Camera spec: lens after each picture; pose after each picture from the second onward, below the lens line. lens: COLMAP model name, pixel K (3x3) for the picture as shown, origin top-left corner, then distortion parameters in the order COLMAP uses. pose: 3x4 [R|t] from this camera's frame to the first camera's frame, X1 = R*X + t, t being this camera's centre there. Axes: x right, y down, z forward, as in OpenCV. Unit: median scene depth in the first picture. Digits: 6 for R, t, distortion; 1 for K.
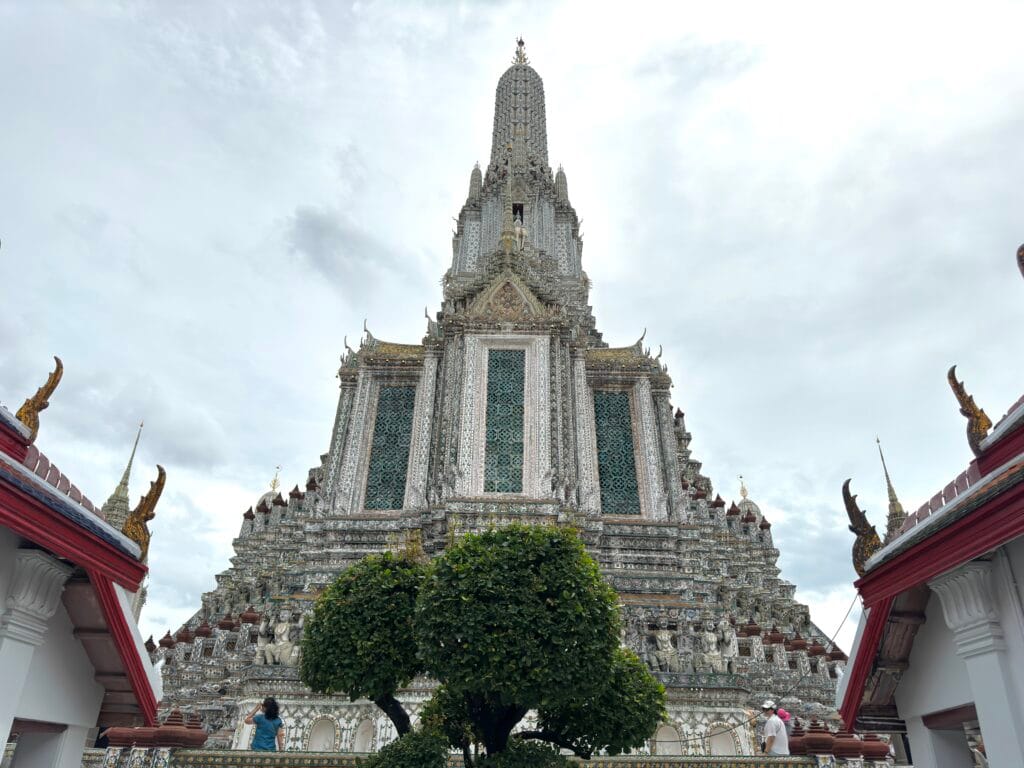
lens RADIAL K [[752.9, 0, 519.2], [0, 752.9, 392.1], [0, 0, 1]] dist [0.091073, -0.164391]
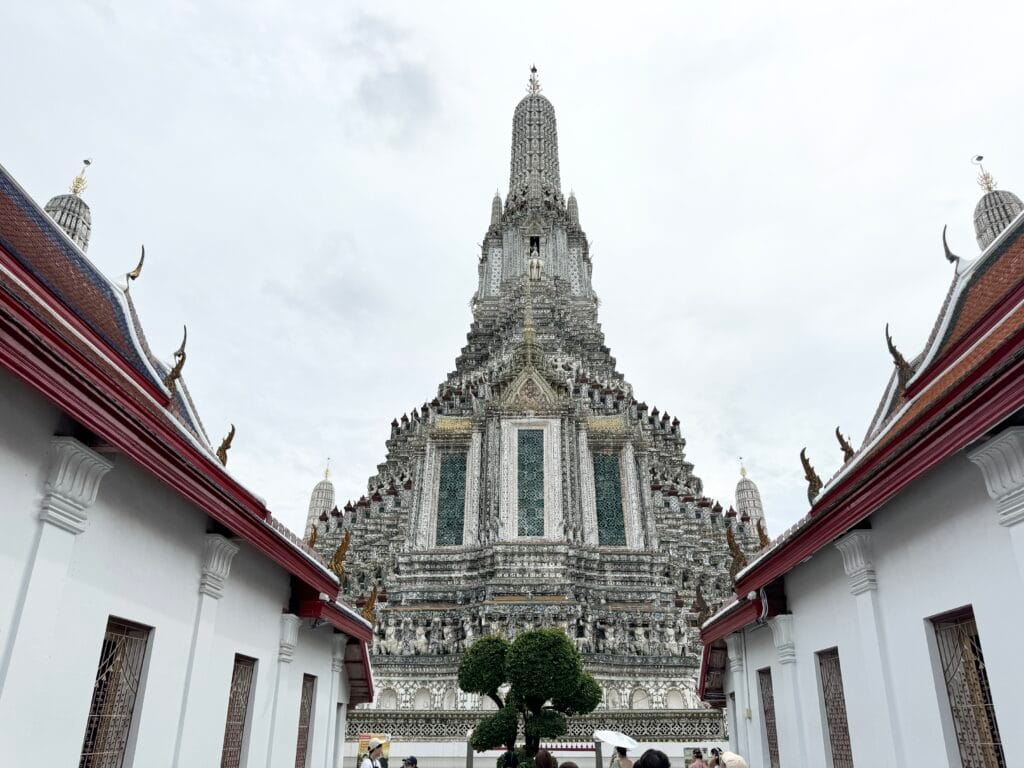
lens RADIAL K [[752.9, 0, 519.2], [0, 752.9, 392.1], [0, 0, 1]] dist [0.091073, -0.164391]
pose [[0.999334, -0.023568, -0.027873, 0.003057], [0.025162, 0.997983, 0.058290, -0.211317], [0.026443, -0.058953, 0.997911, -0.415506]]
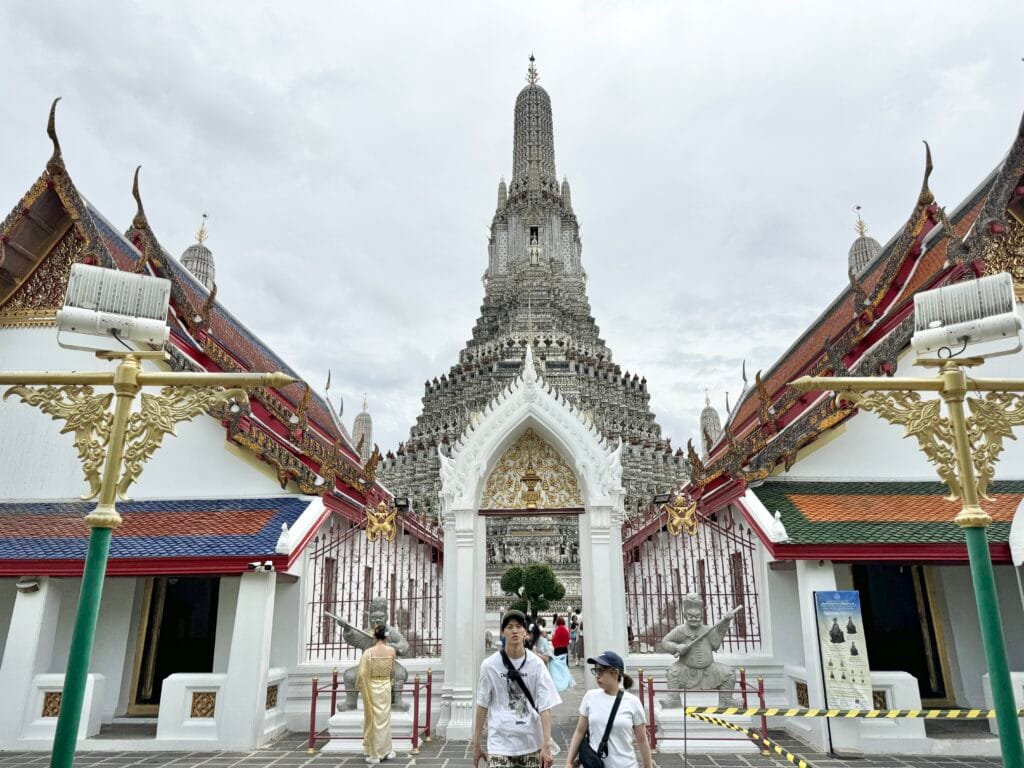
lens RADIAL K [[739.7, 0, 522.1], [0, 739.7, 414.5], [0, 0, 1]] dist [0.040414, -0.096791]
pose [[0.999062, -0.030014, -0.031201, 0.022310], [0.036353, 0.972963, 0.228084, -0.586189], [0.023512, -0.229004, 0.973141, -1.115699]]
